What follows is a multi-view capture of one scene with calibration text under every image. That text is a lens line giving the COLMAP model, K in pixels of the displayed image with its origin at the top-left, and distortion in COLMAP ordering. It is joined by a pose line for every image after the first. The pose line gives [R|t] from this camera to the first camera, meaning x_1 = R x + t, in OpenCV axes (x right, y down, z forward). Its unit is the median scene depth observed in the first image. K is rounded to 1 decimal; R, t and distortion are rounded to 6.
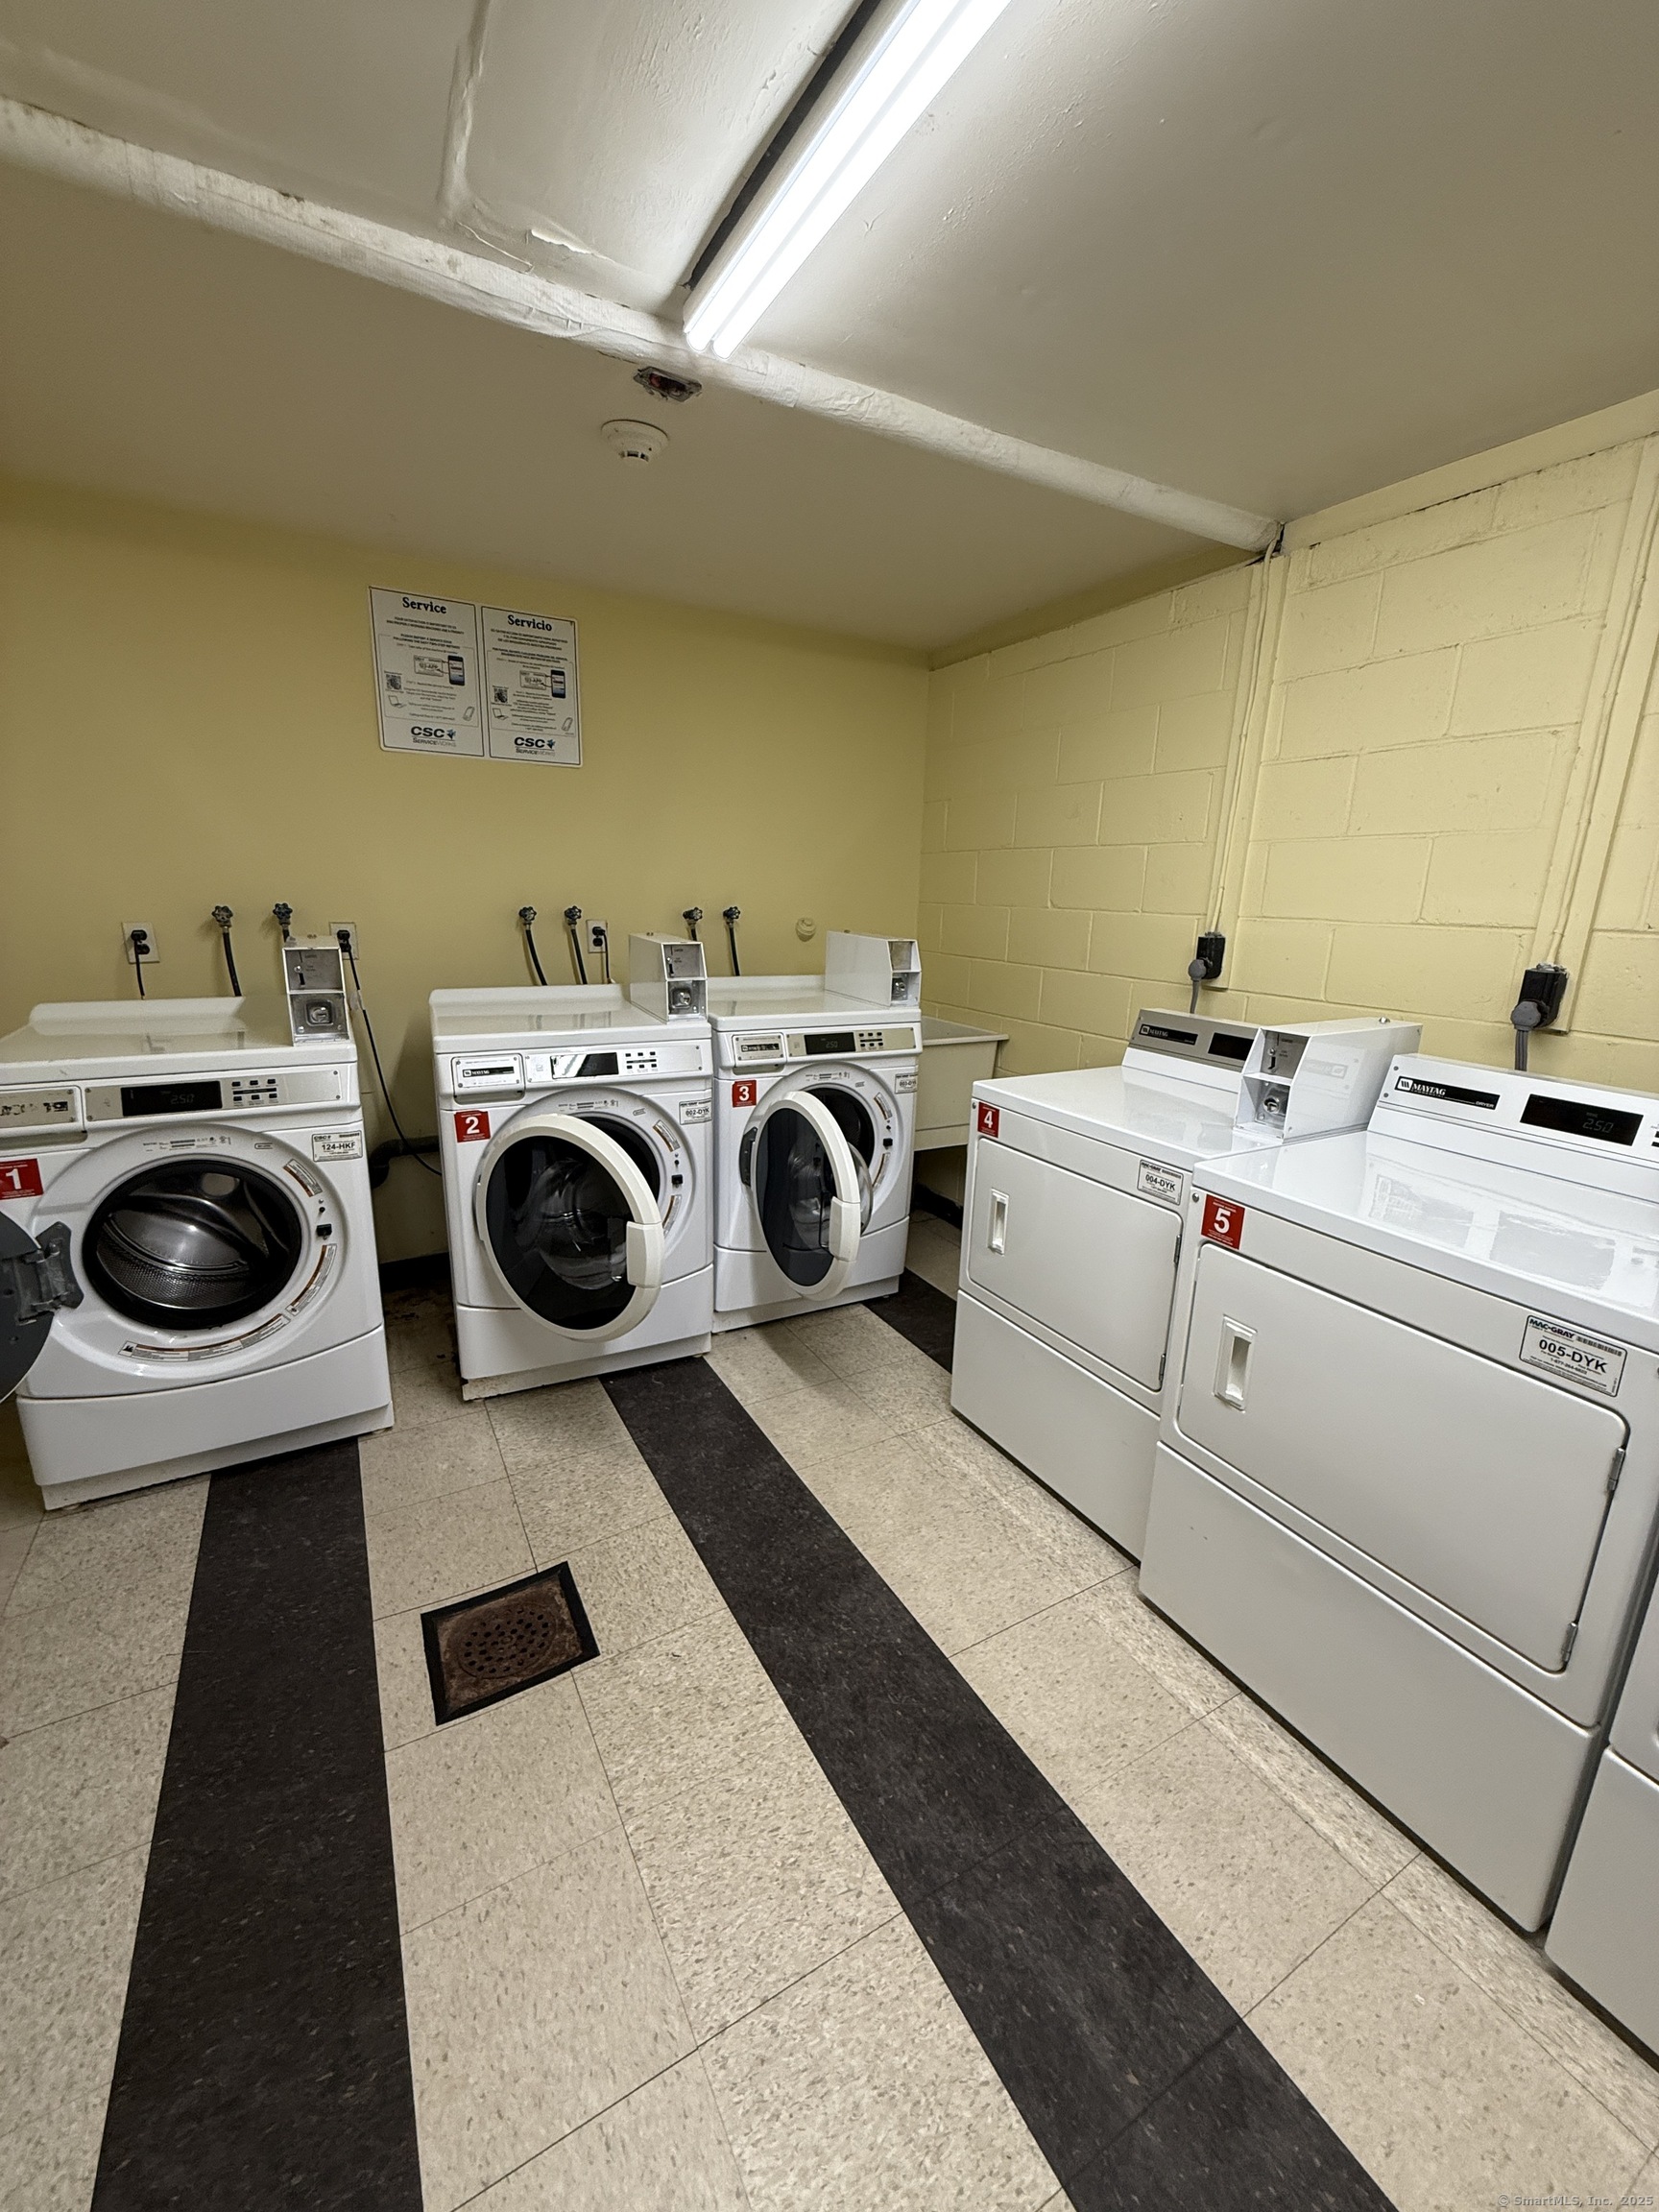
lens RADIAL K [[886.9, 0, 821.6], [0, 886.9, 1098.7], [0, 0, 1]] dist [-0.000824, -0.000499]
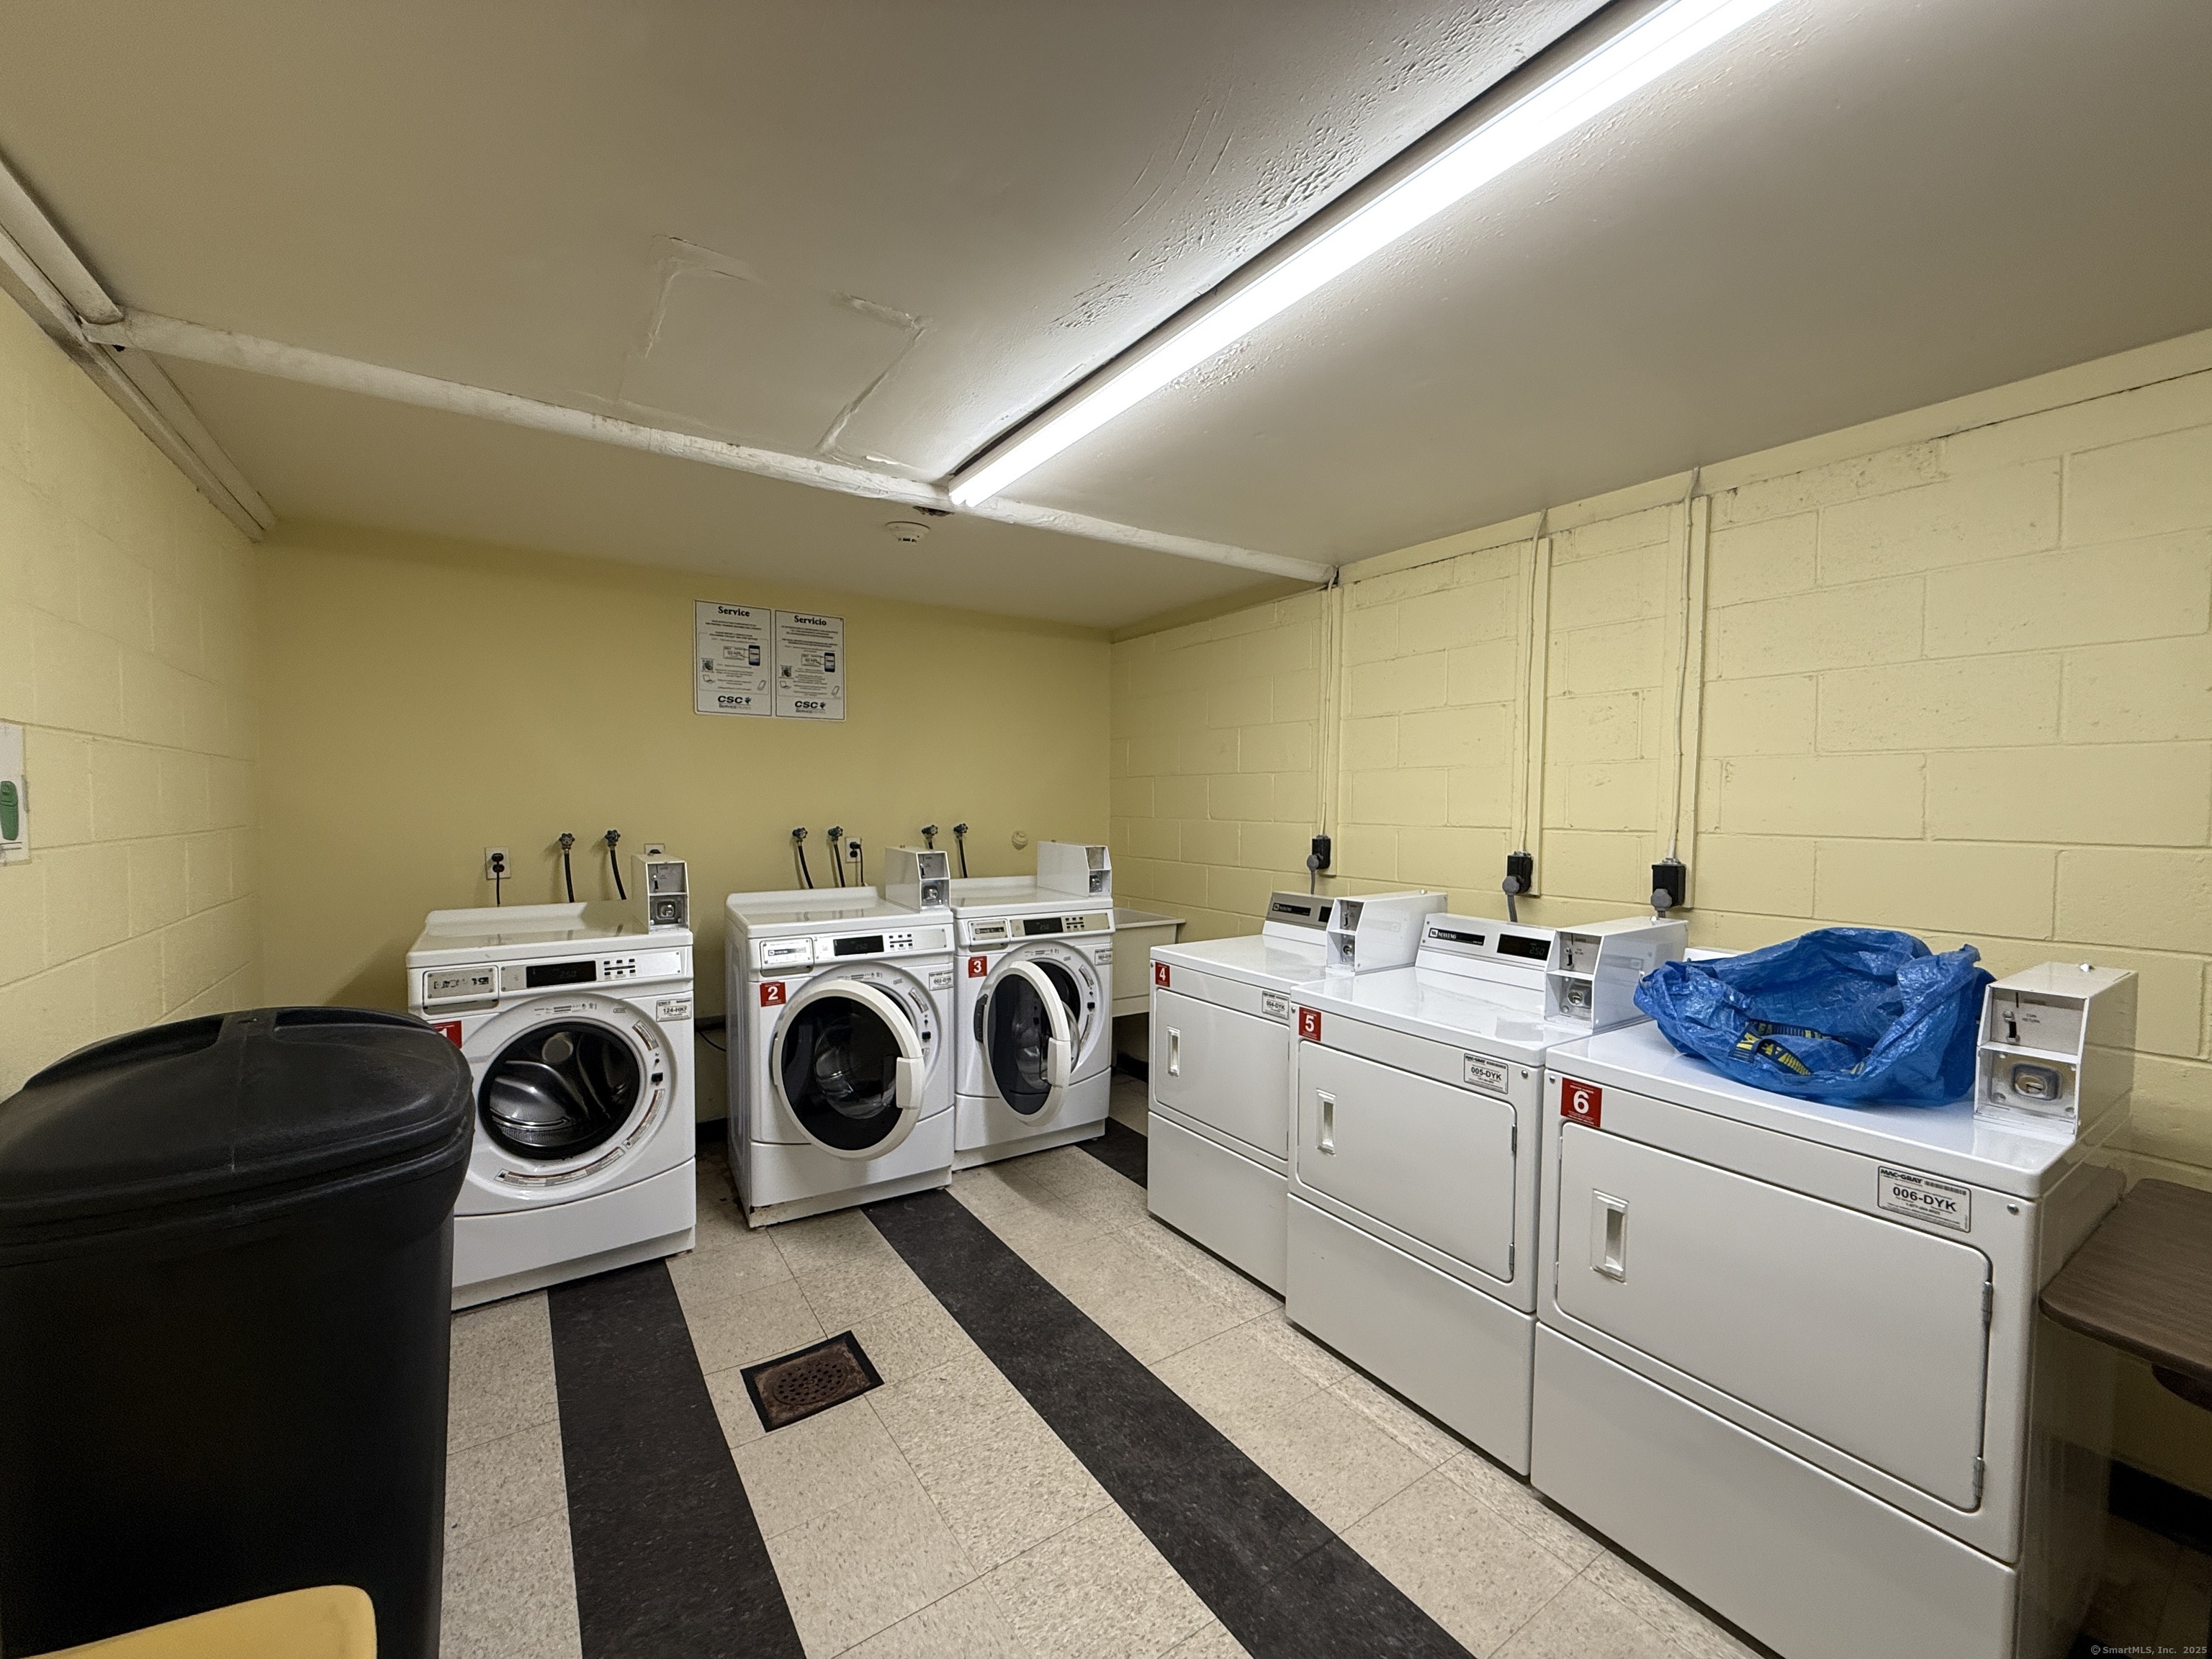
lens RADIAL K [[886.9, 0, 1100.6], [0, 886.9, 833.5], [0, 0, 1]] dist [-0.000824, -0.000499]
pose [[0.996119, -0.023216, 0.084904, -0.020725], [0.039137, 0.980815, -0.190973, 0.080615], [-0.078842, 0.193555, 0.977916, -0.436561]]
